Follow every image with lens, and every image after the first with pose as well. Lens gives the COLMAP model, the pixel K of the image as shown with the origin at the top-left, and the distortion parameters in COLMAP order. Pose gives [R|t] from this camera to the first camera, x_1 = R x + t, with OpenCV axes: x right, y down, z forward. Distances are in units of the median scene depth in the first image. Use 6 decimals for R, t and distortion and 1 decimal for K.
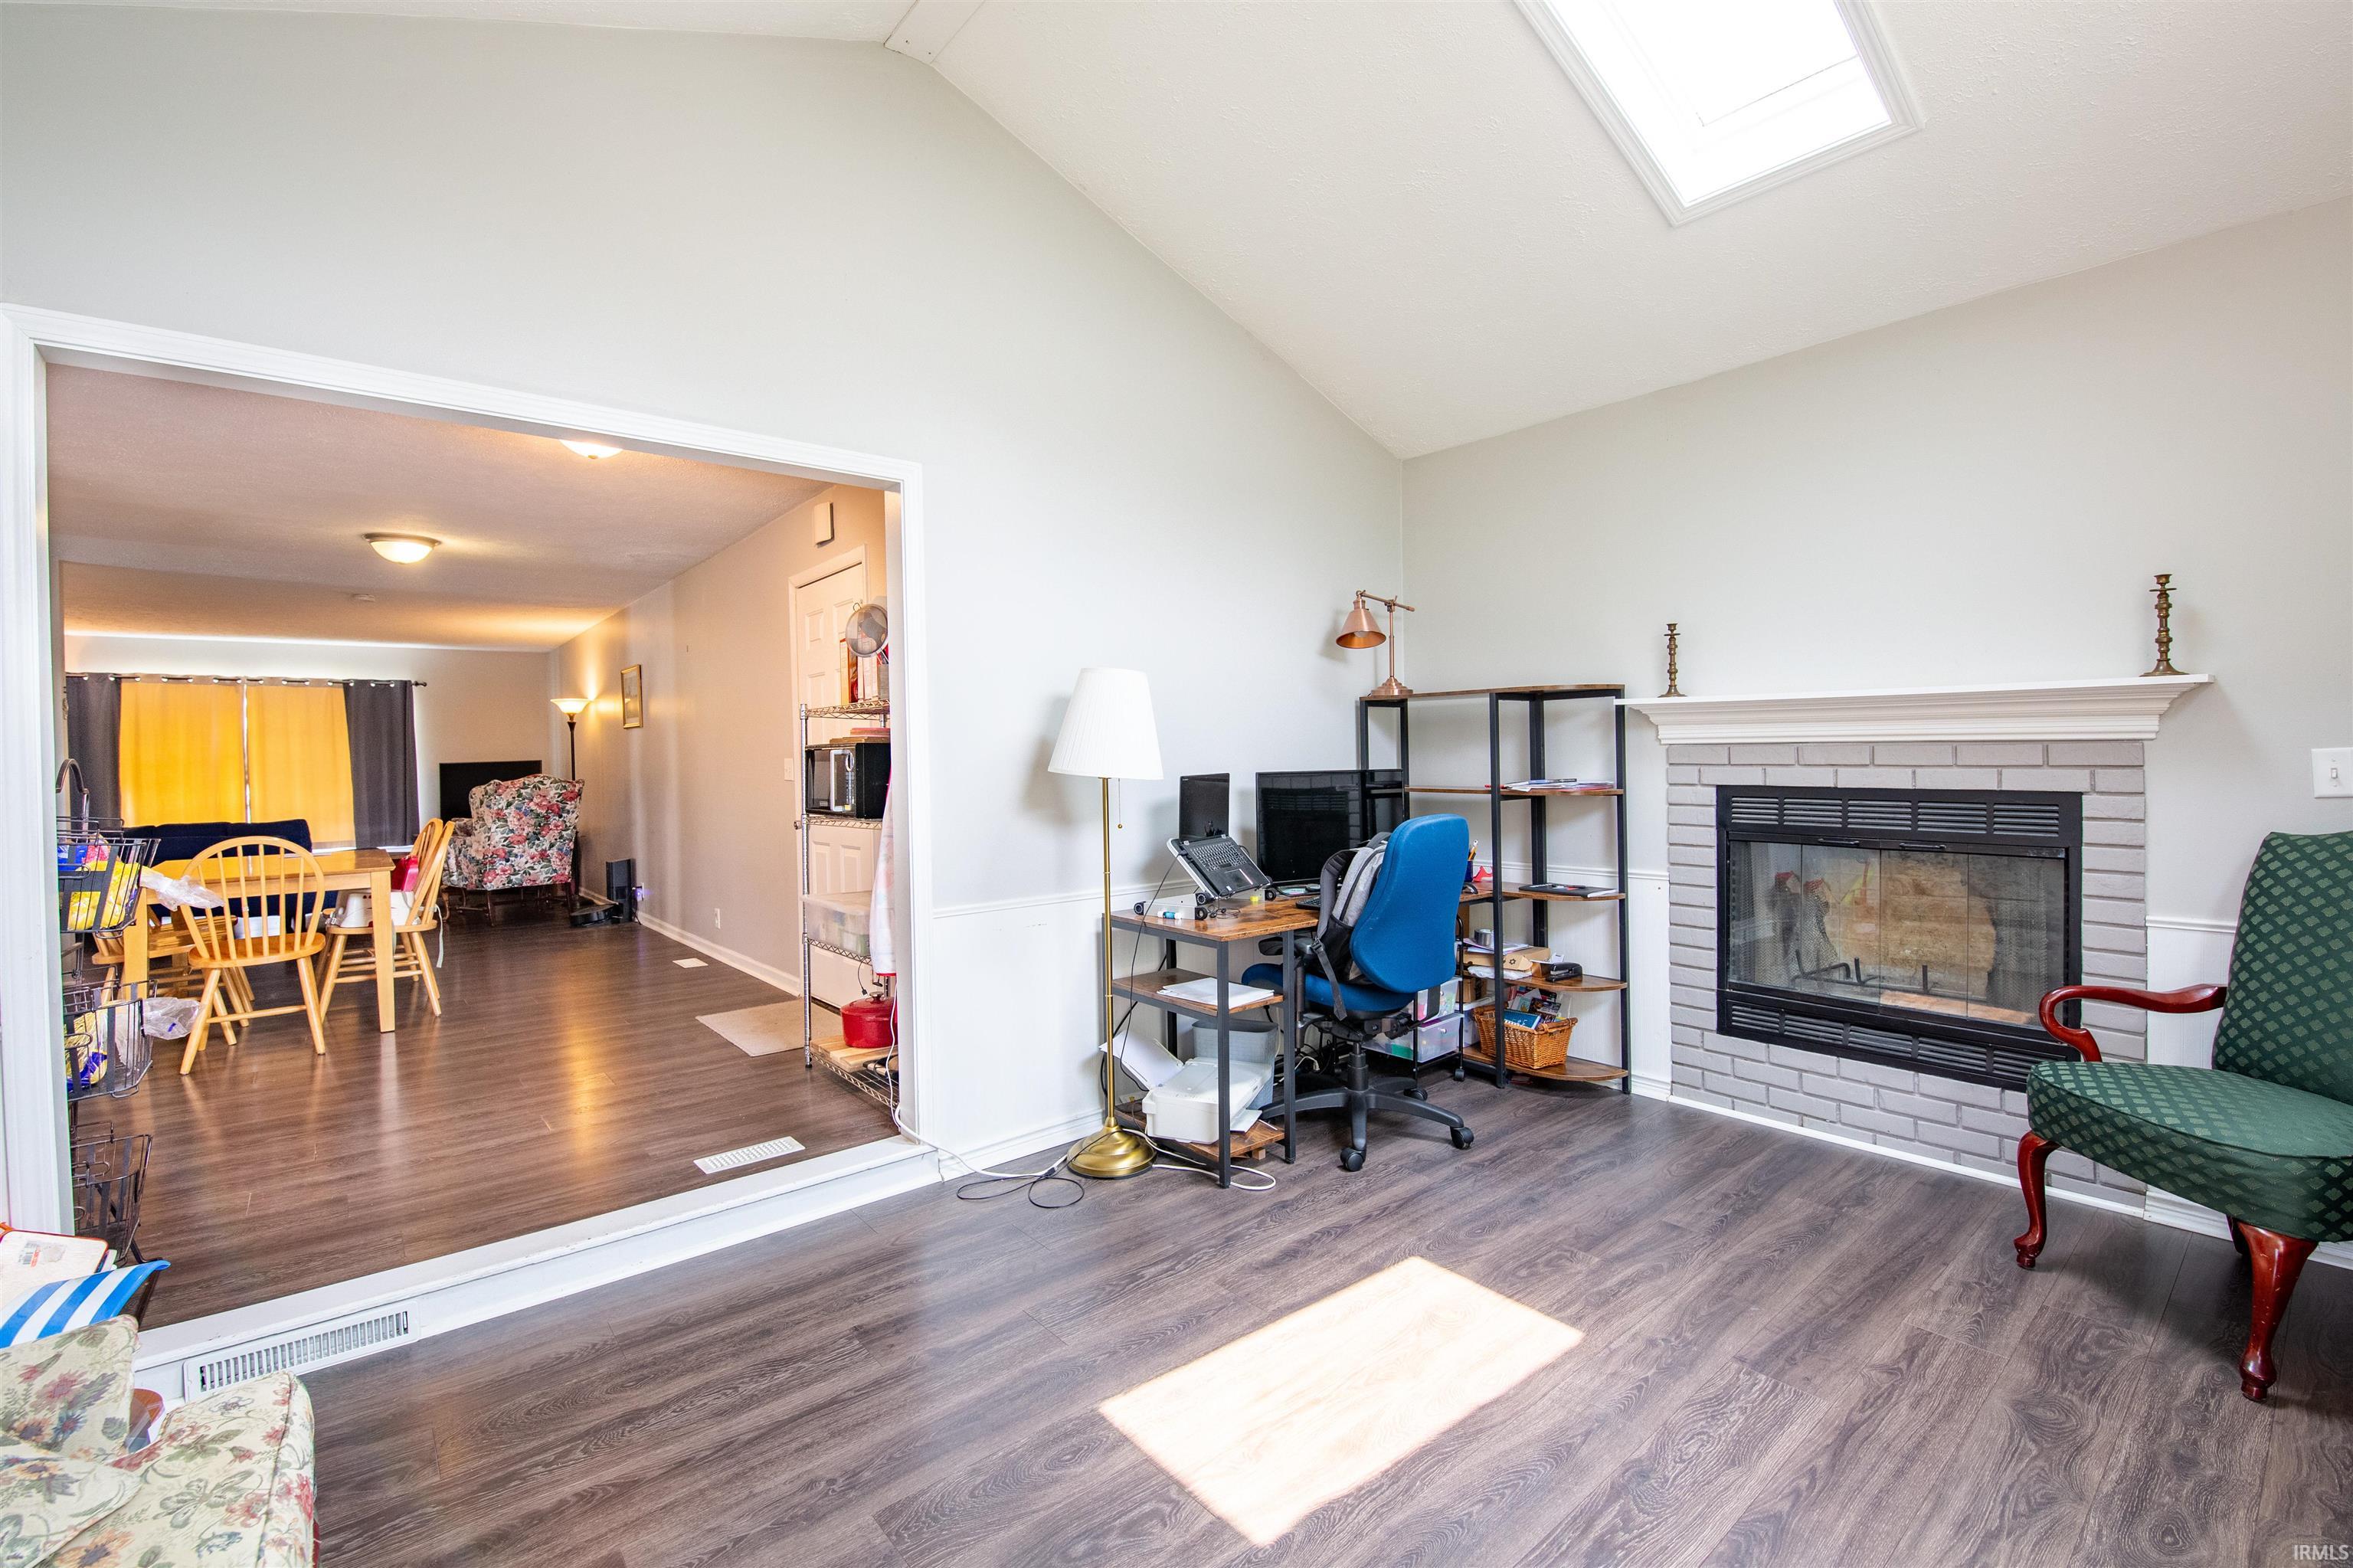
lens RADIAL K [[1028.7, 0, 1170.0], [0, 1028.7, 783.6], [0, 0, 1]] dist [-0.000921, -0.000302]
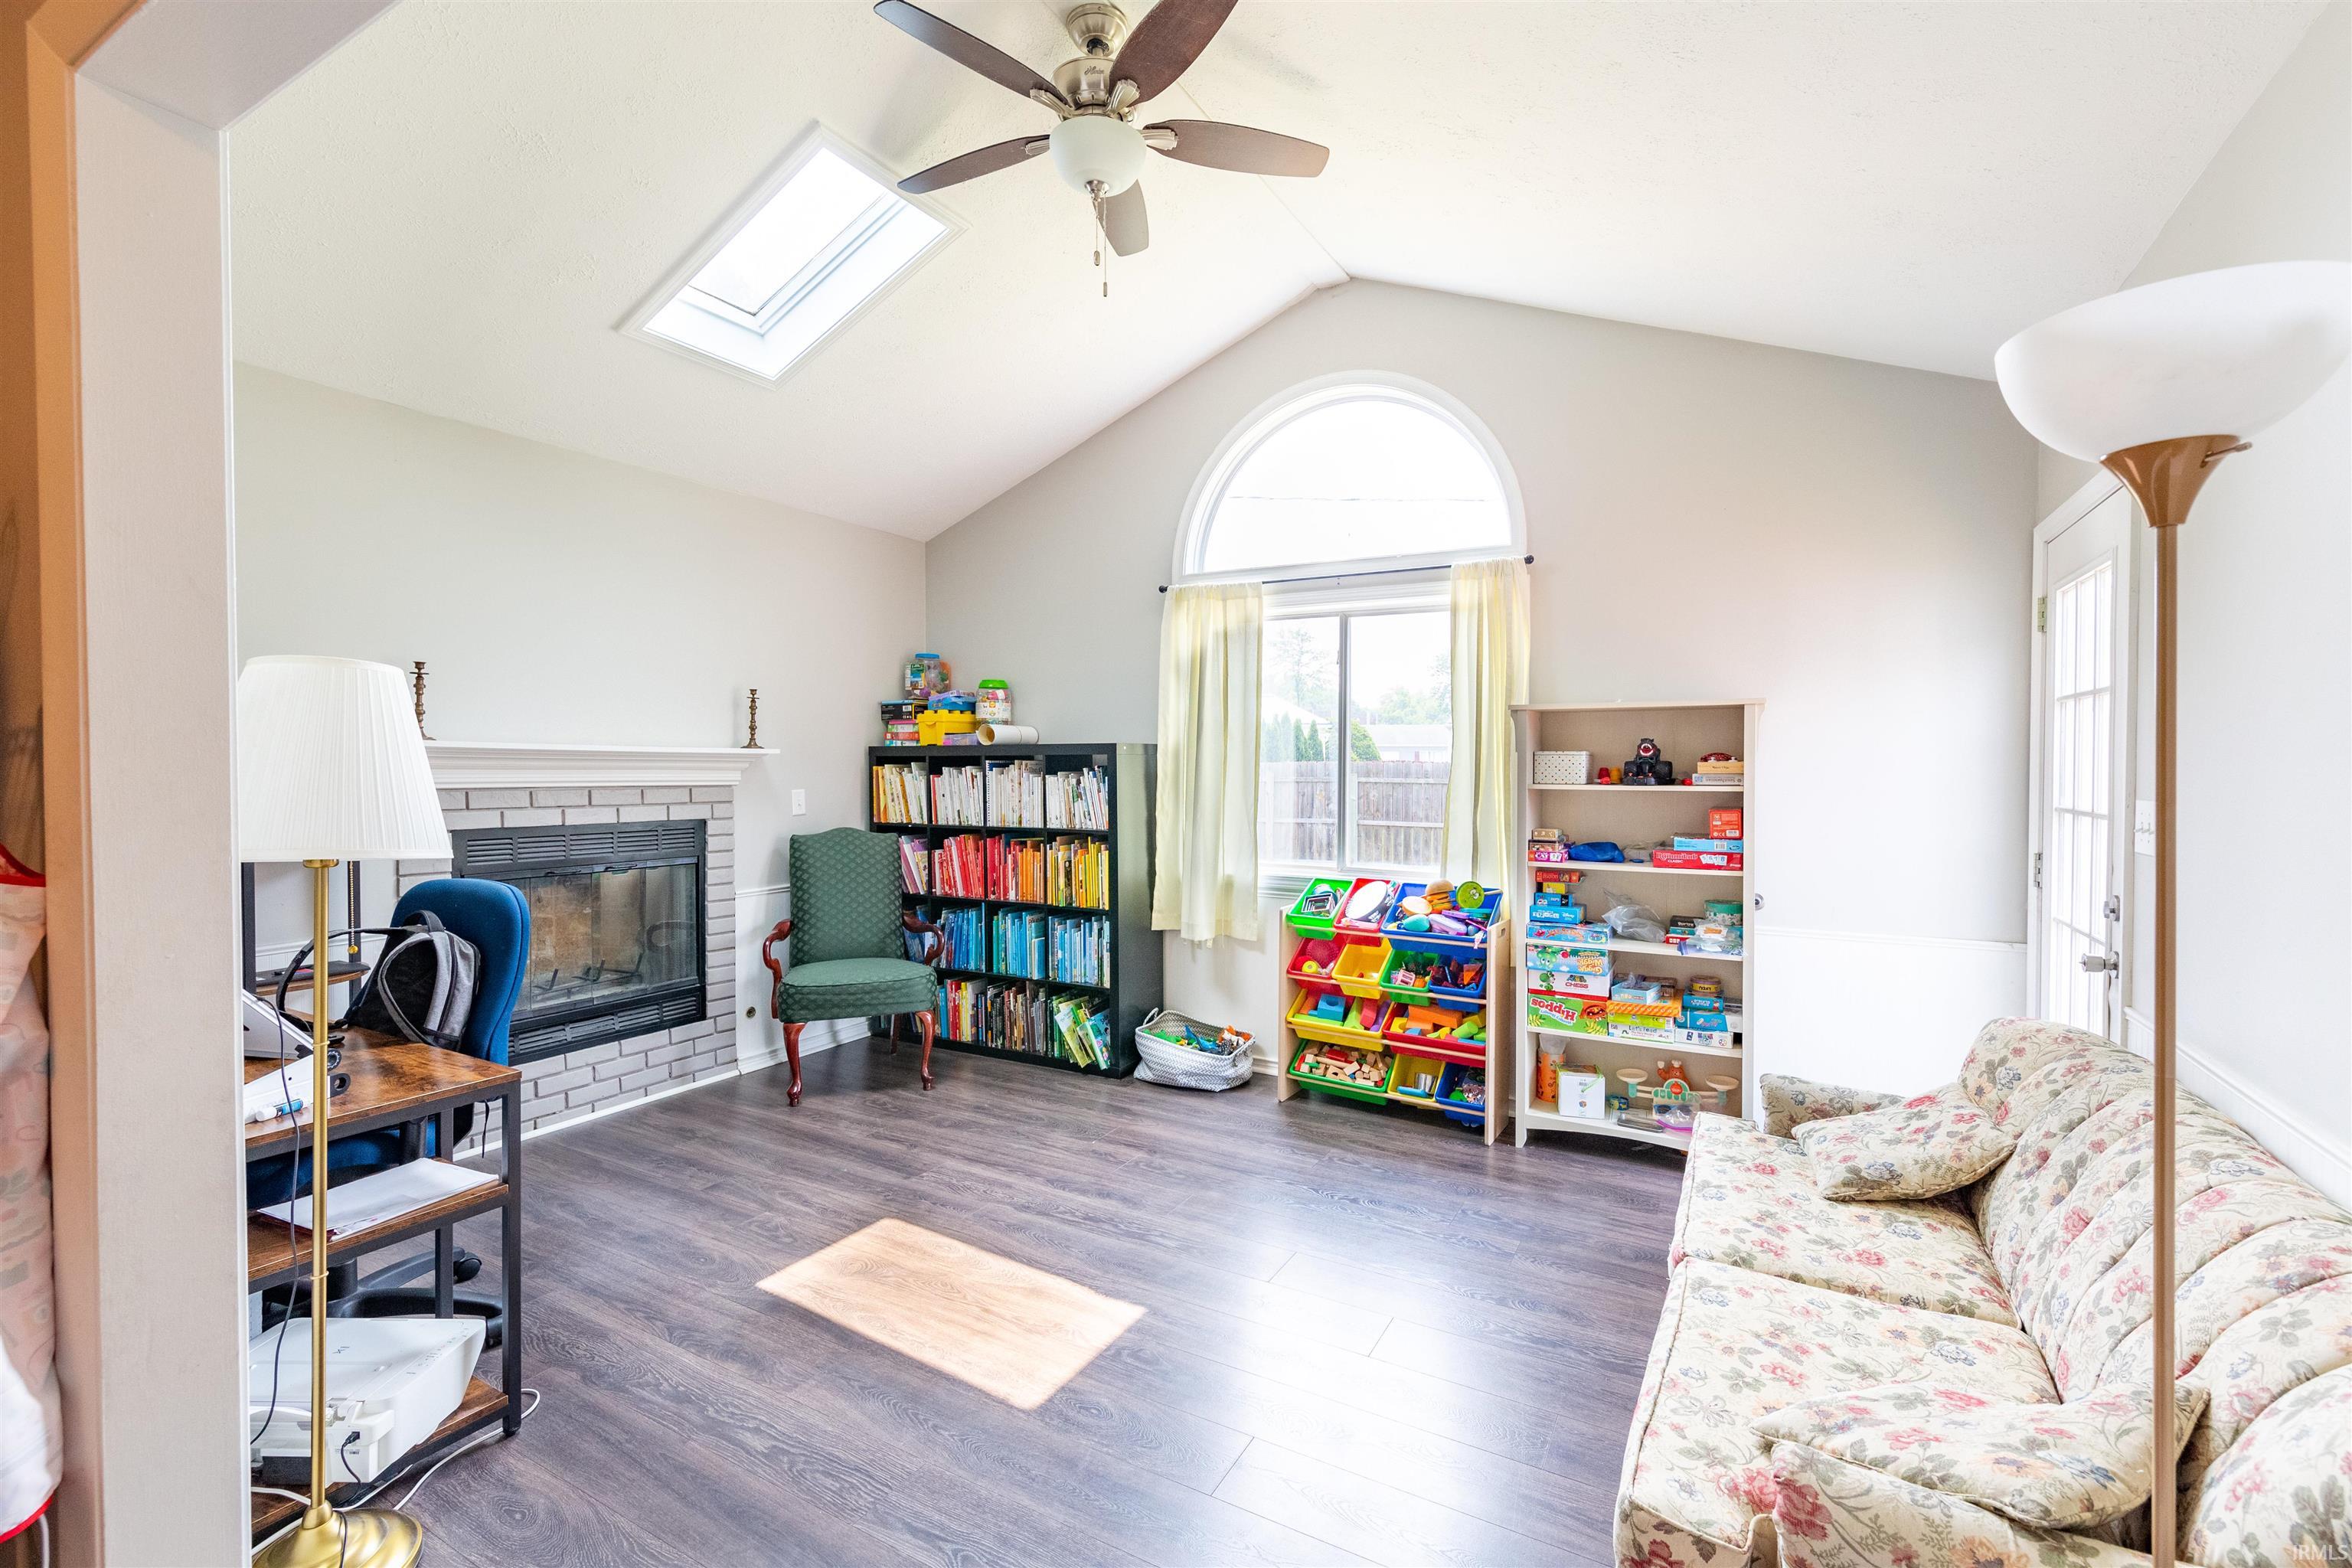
lens RADIAL K [[1028.2, 0, 1169.0], [0, 1028.2, 782.5], [0, 0, 1]] dist [-0.000921, -0.000302]
pose [[-0.355721, 0.014462, 0.934480, -0.878583], [0.049132, 0.998787, 0.003245, -0.019559], [-0.933300, 0.047067, -0.356000, 0.966919]]
